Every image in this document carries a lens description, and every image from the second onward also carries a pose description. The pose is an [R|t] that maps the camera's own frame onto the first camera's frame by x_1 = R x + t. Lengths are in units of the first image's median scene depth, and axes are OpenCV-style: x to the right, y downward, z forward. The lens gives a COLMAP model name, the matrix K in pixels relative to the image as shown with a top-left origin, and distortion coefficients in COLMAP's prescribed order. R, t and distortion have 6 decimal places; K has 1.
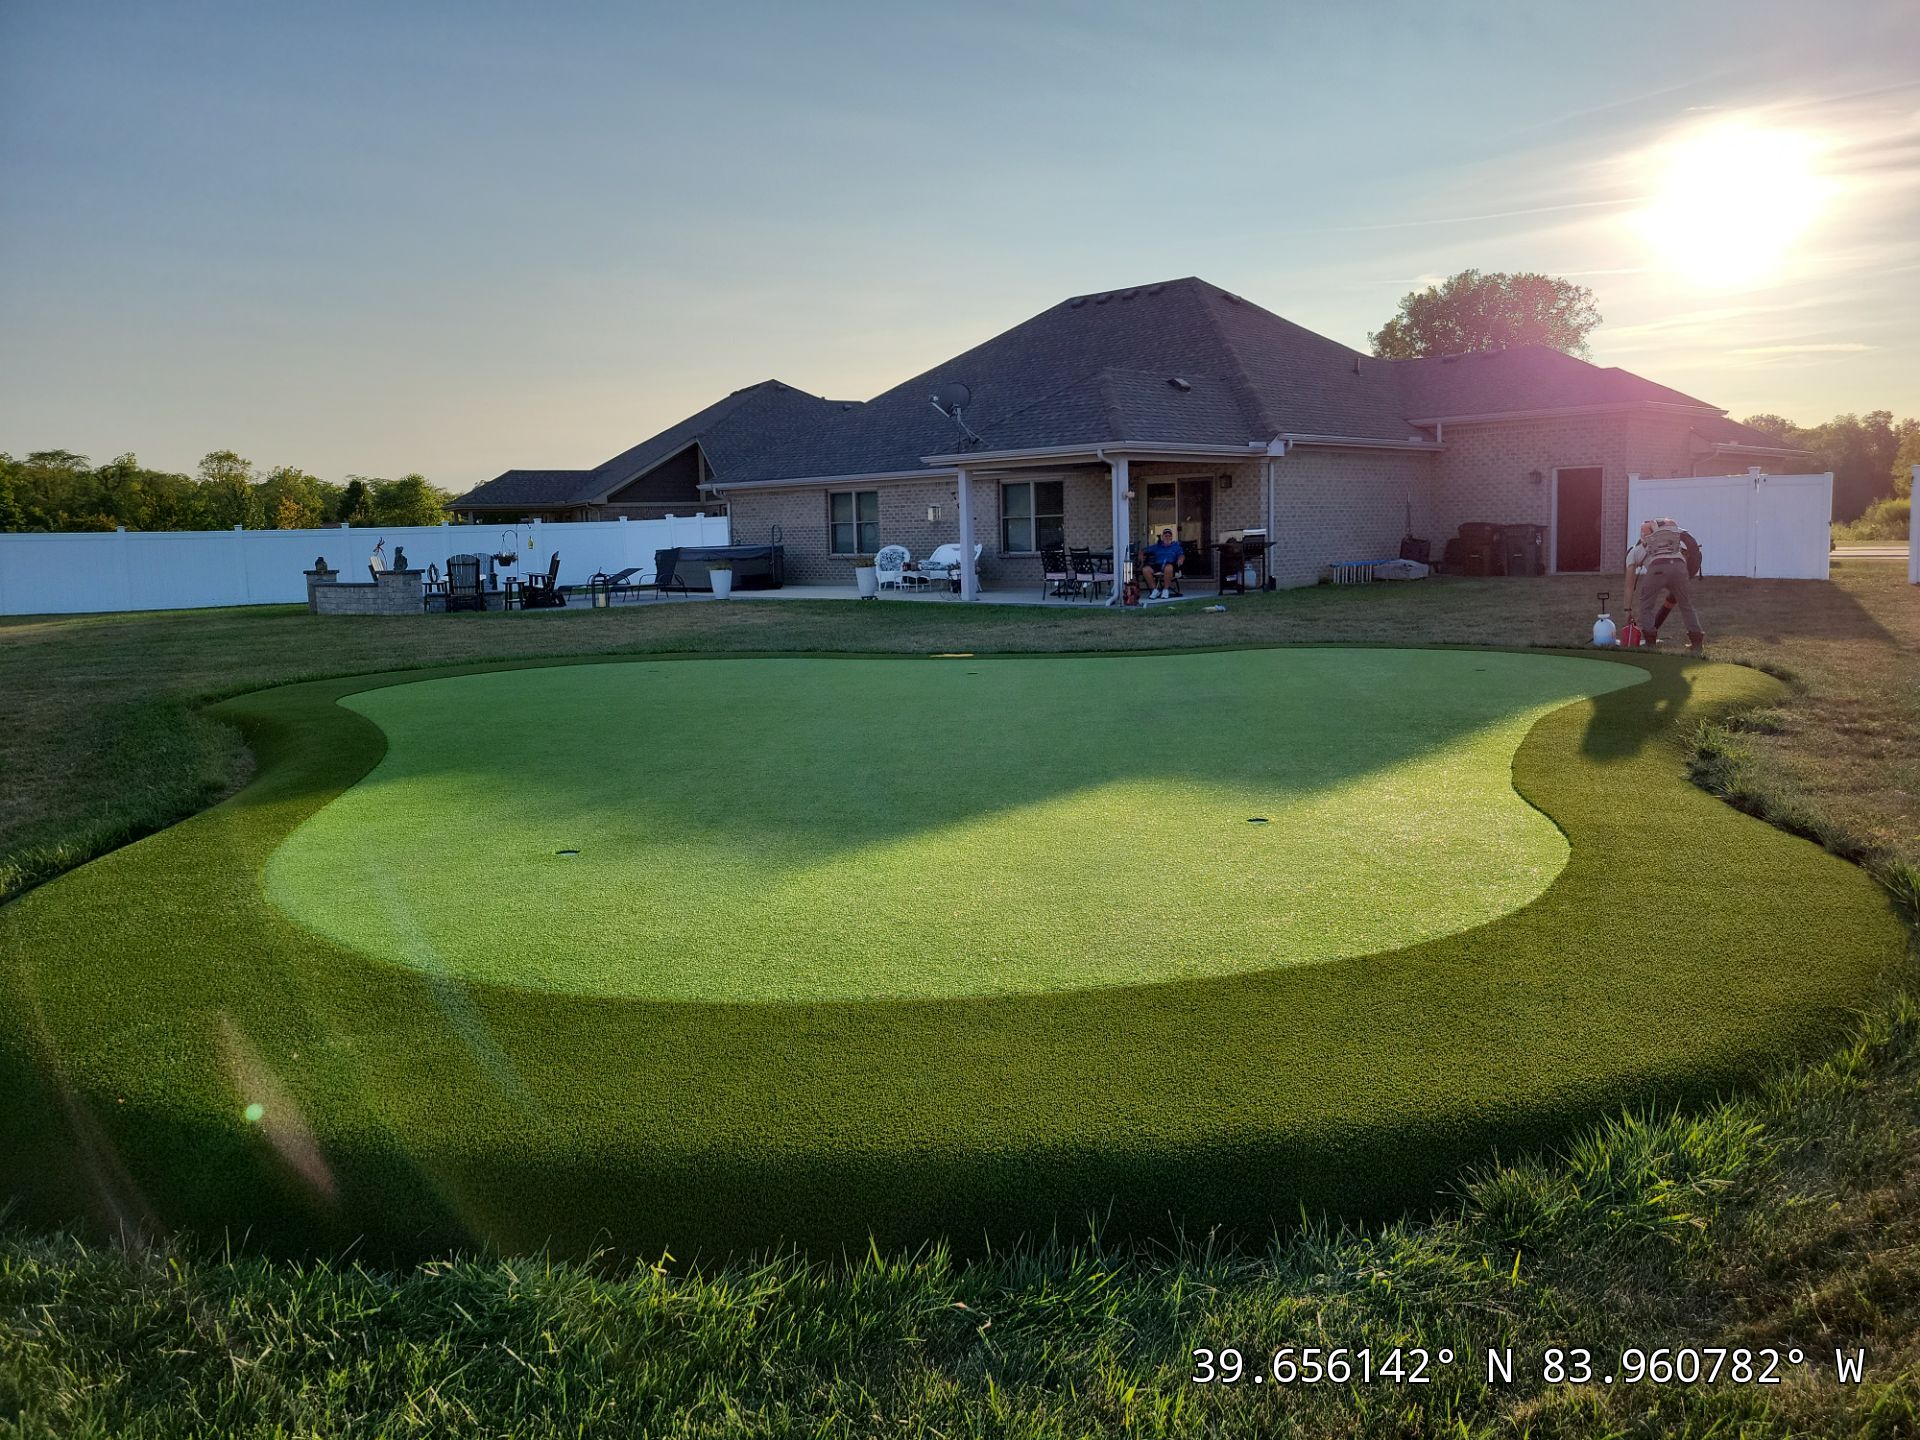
lens RADIAL K [[1517.1, 0, 1044.0], [0, 1517.1, 721.1], [0, 0, 1]] dist [0.047764, -0.001436]
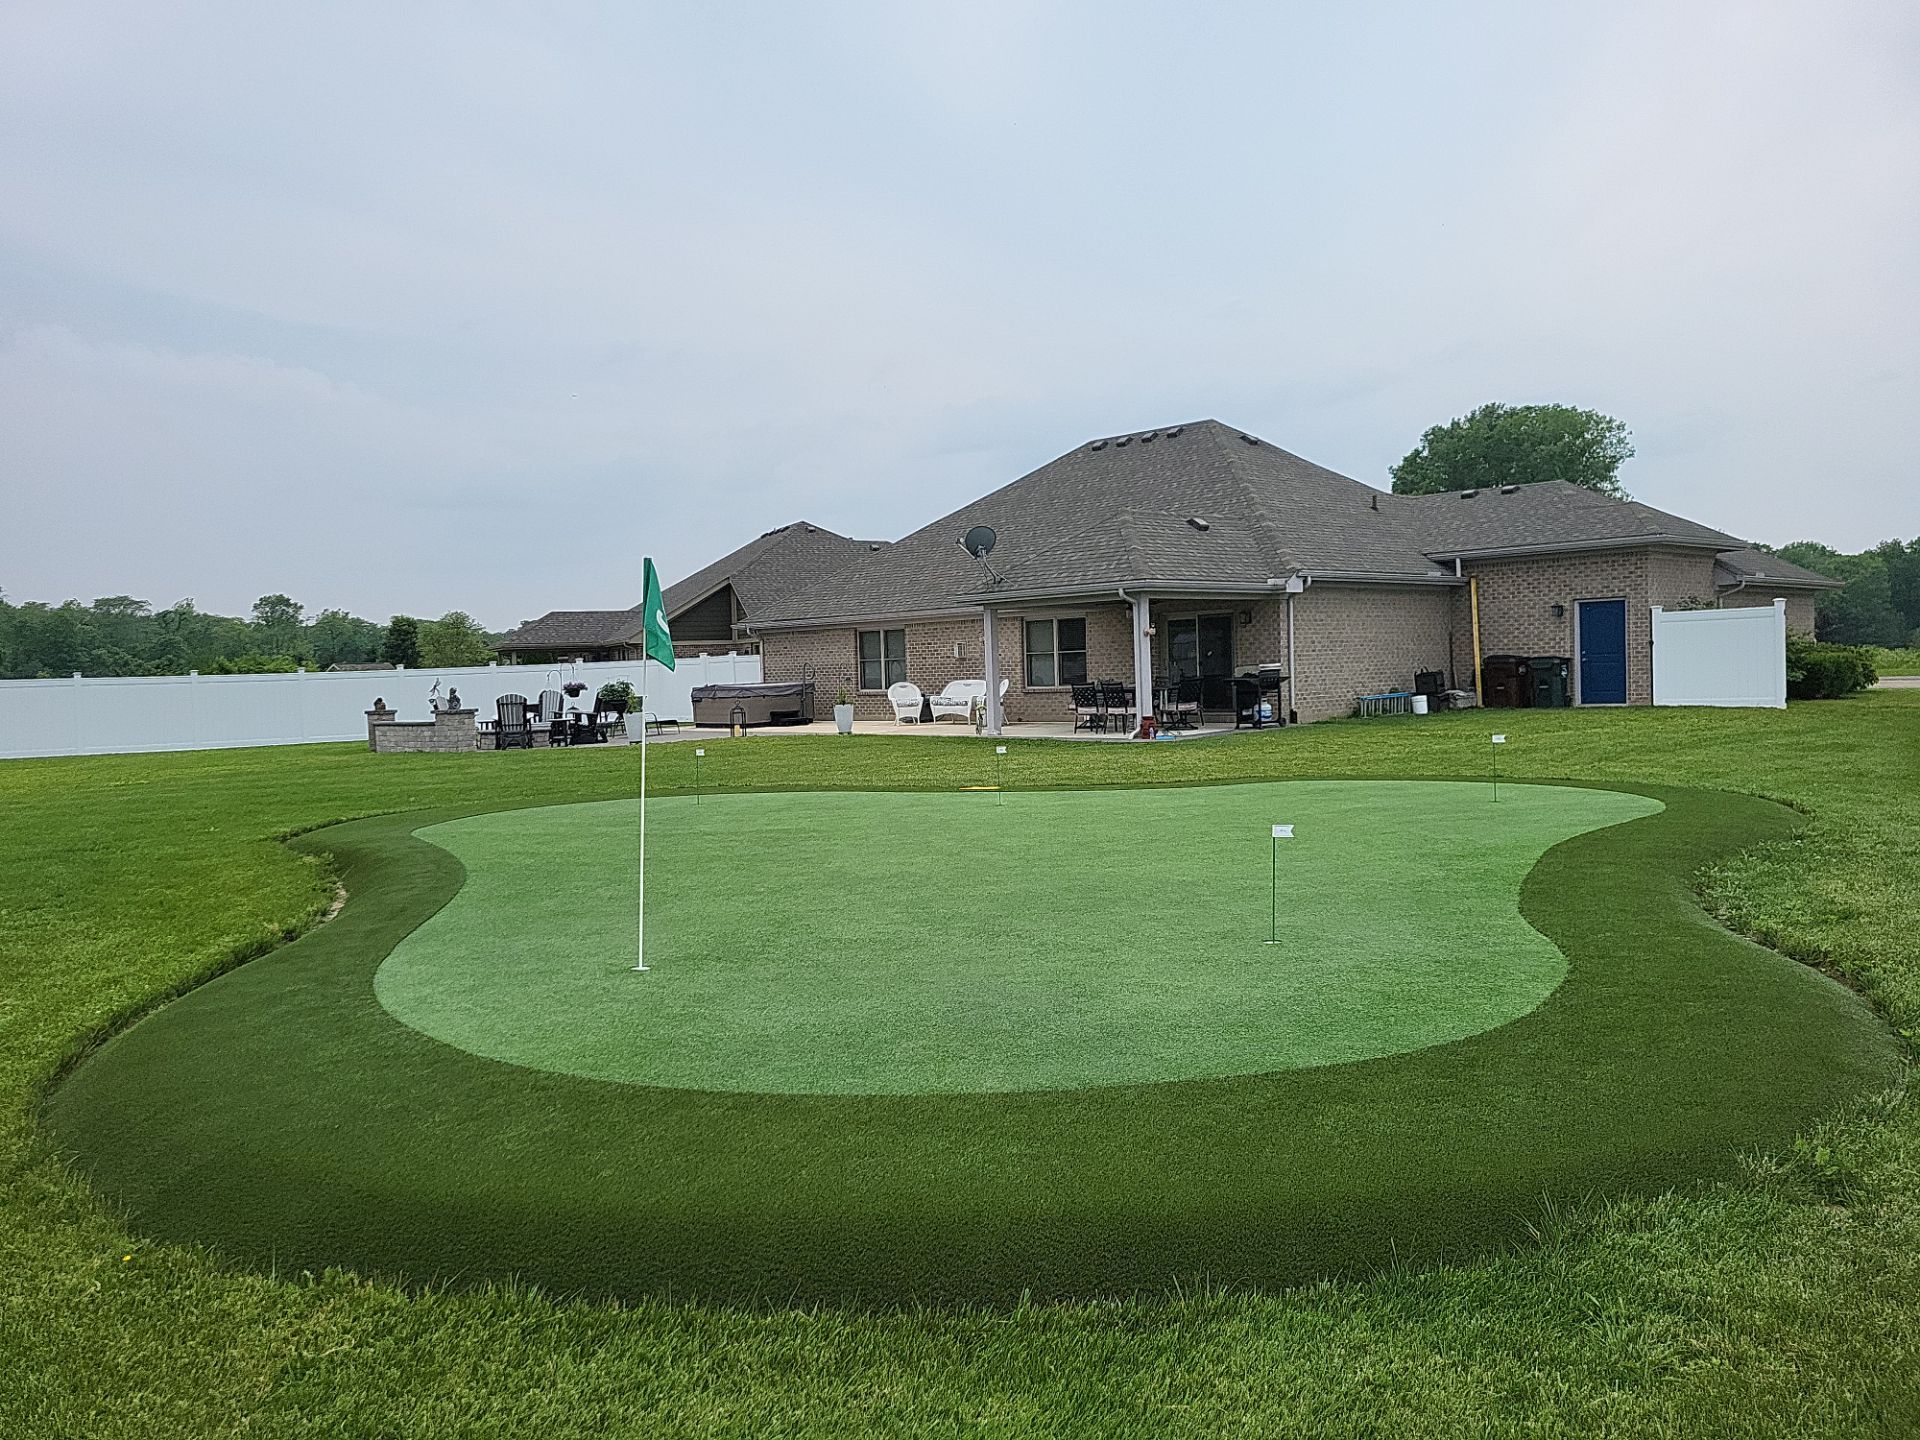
lens RADIAL K [[1573.7, 0, 956.8], [0, 1573.7, 729.2], [0, 0, 1]] dist [0.048521, -0.004198]
pose [[0.997727, -0.005610, -0.067153, -0.002910], [0.000227, 0.996803, -0.079898, 0.001662], [0.067386, 0.079701, 0.994538, -0.055501]]
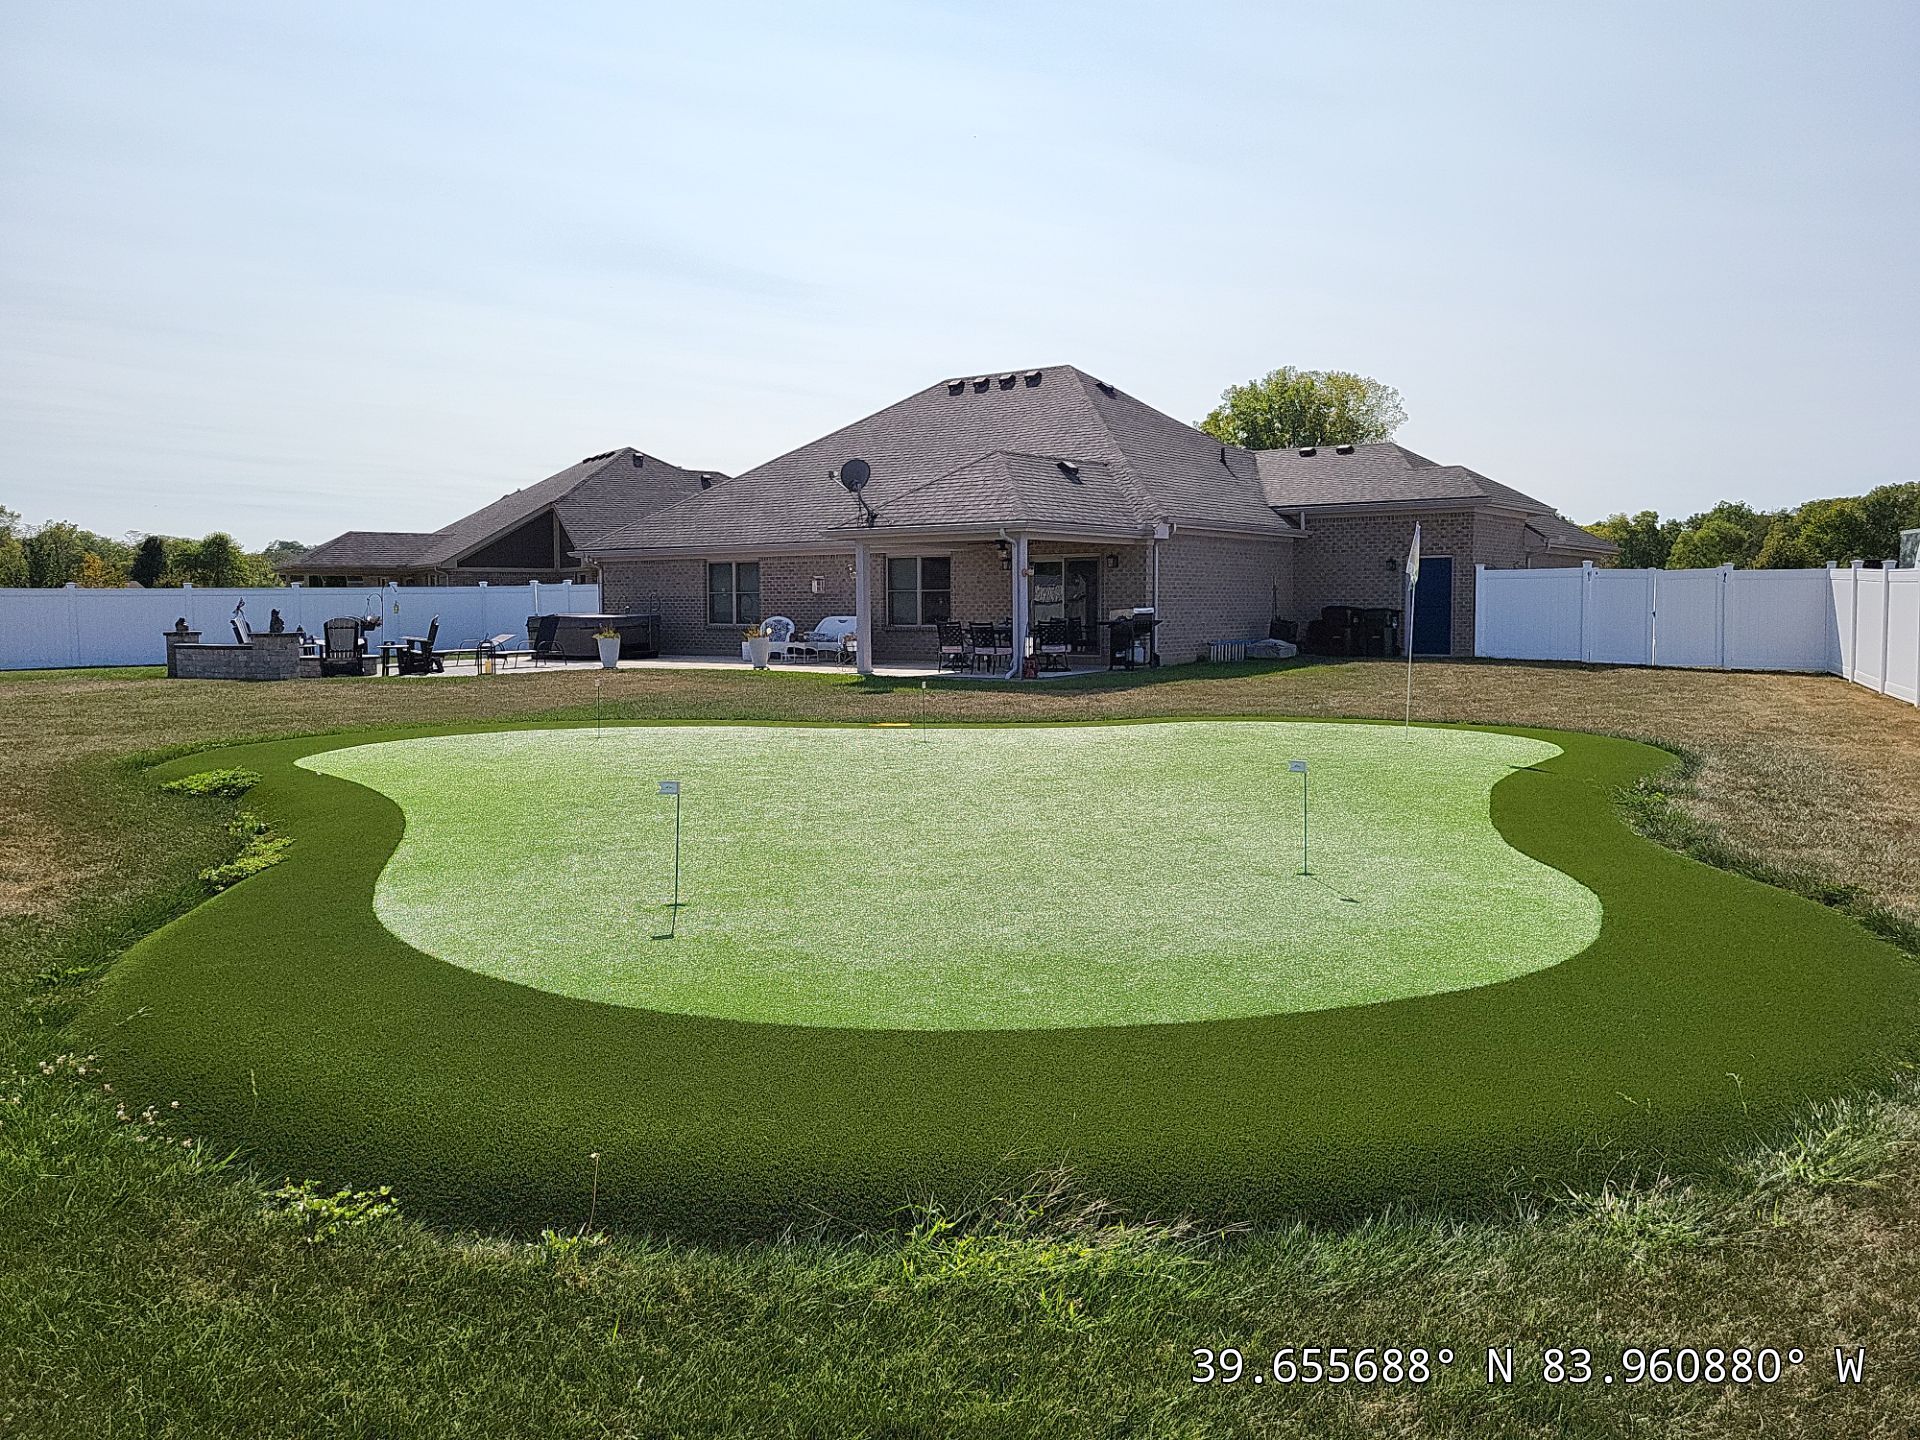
lens RADIAL K [[1573.7, 0, 956.8], [0, 1573.7, 729.2], [0, 0, 1]] dist [0.048521, -0.004198]
pose [[0.990934, 0.009366, 0.134022, -0.124523], [-0.003141, 0.998910, -0.046582, 0.007270], [-0.134313, 0.045739, 0.989883, -0.045747]]
